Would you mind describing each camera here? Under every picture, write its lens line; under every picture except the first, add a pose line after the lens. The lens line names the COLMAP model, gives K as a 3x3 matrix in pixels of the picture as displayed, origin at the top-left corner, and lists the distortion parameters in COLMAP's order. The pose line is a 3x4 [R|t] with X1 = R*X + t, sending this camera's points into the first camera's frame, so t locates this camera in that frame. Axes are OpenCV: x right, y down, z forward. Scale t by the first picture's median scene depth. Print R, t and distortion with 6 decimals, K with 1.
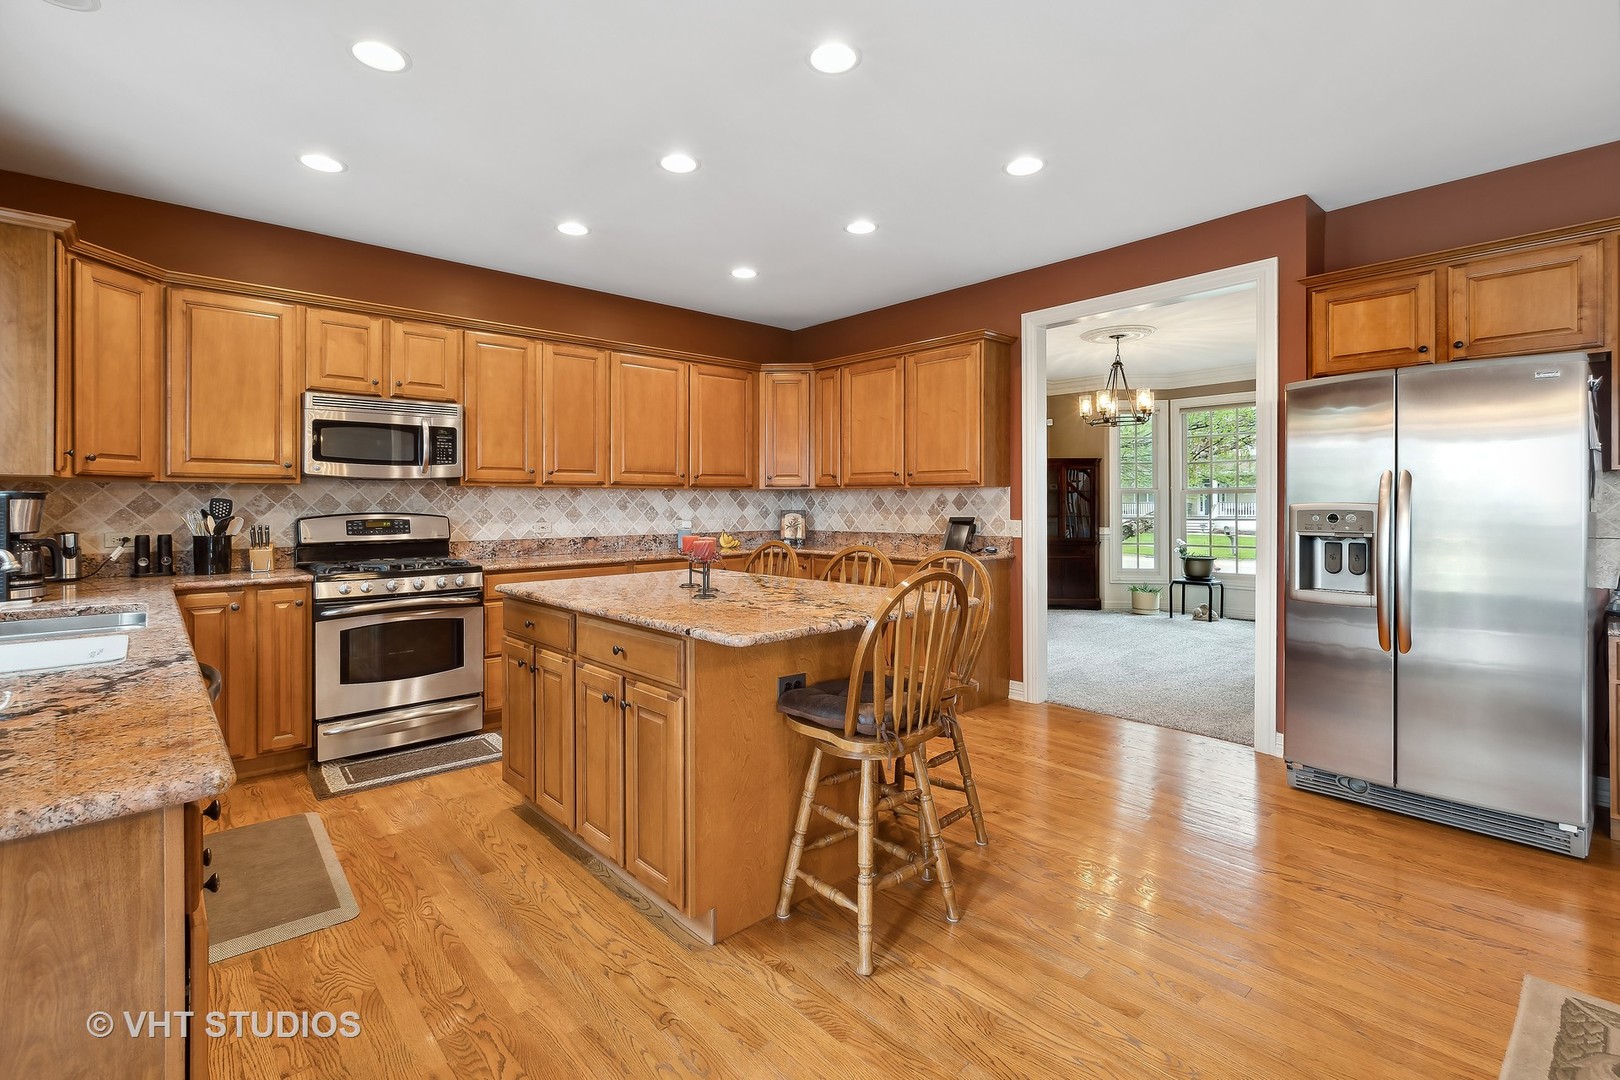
lens RADIAL K [[745.0, 0, 801.3], [0, 745.0, 509.7], [0, 0, 1]] dist [-0.000516, -0.000016]
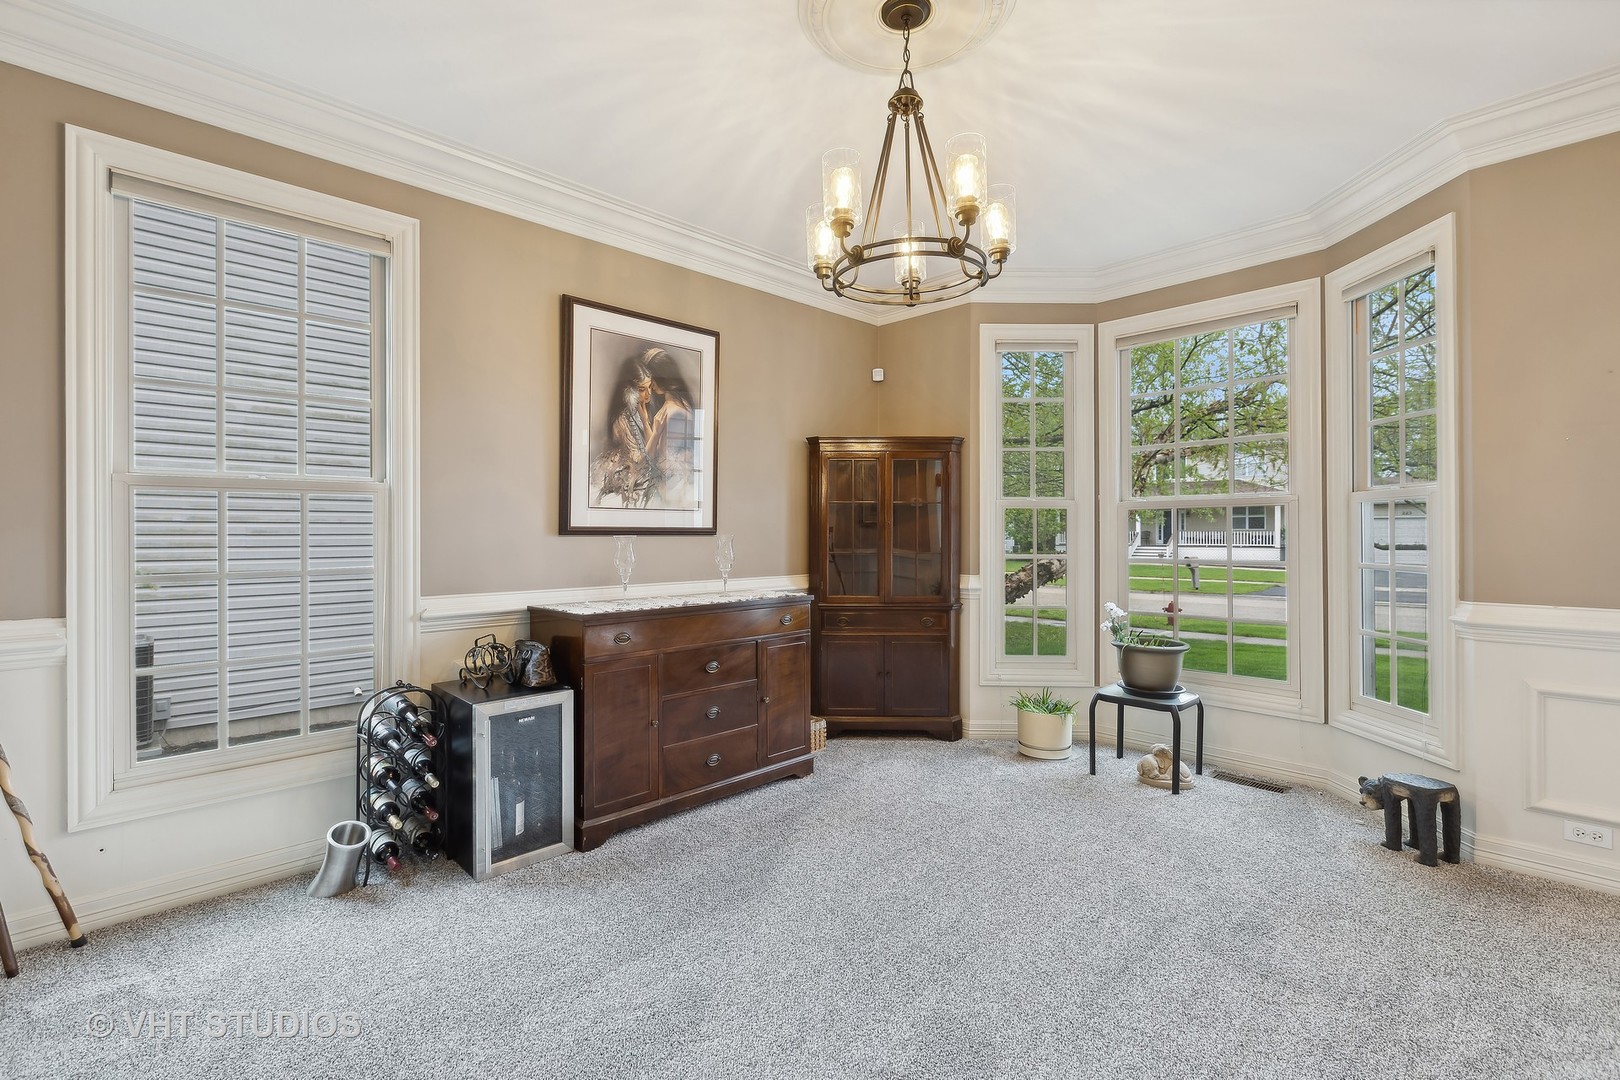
lens RADIAL K [[745.0, 0, 811.0], [0, 745.0, 533.1], [0, 0, 1]] dist [-0.000516, -0.000016]
pose [[0.998459, 0.002983, 0.055408, 0.295995], [-0.002835, 0.999992, -0.002755, -0.003196], [-0.055415, 0.002593, 0.998460, 0.548581]]
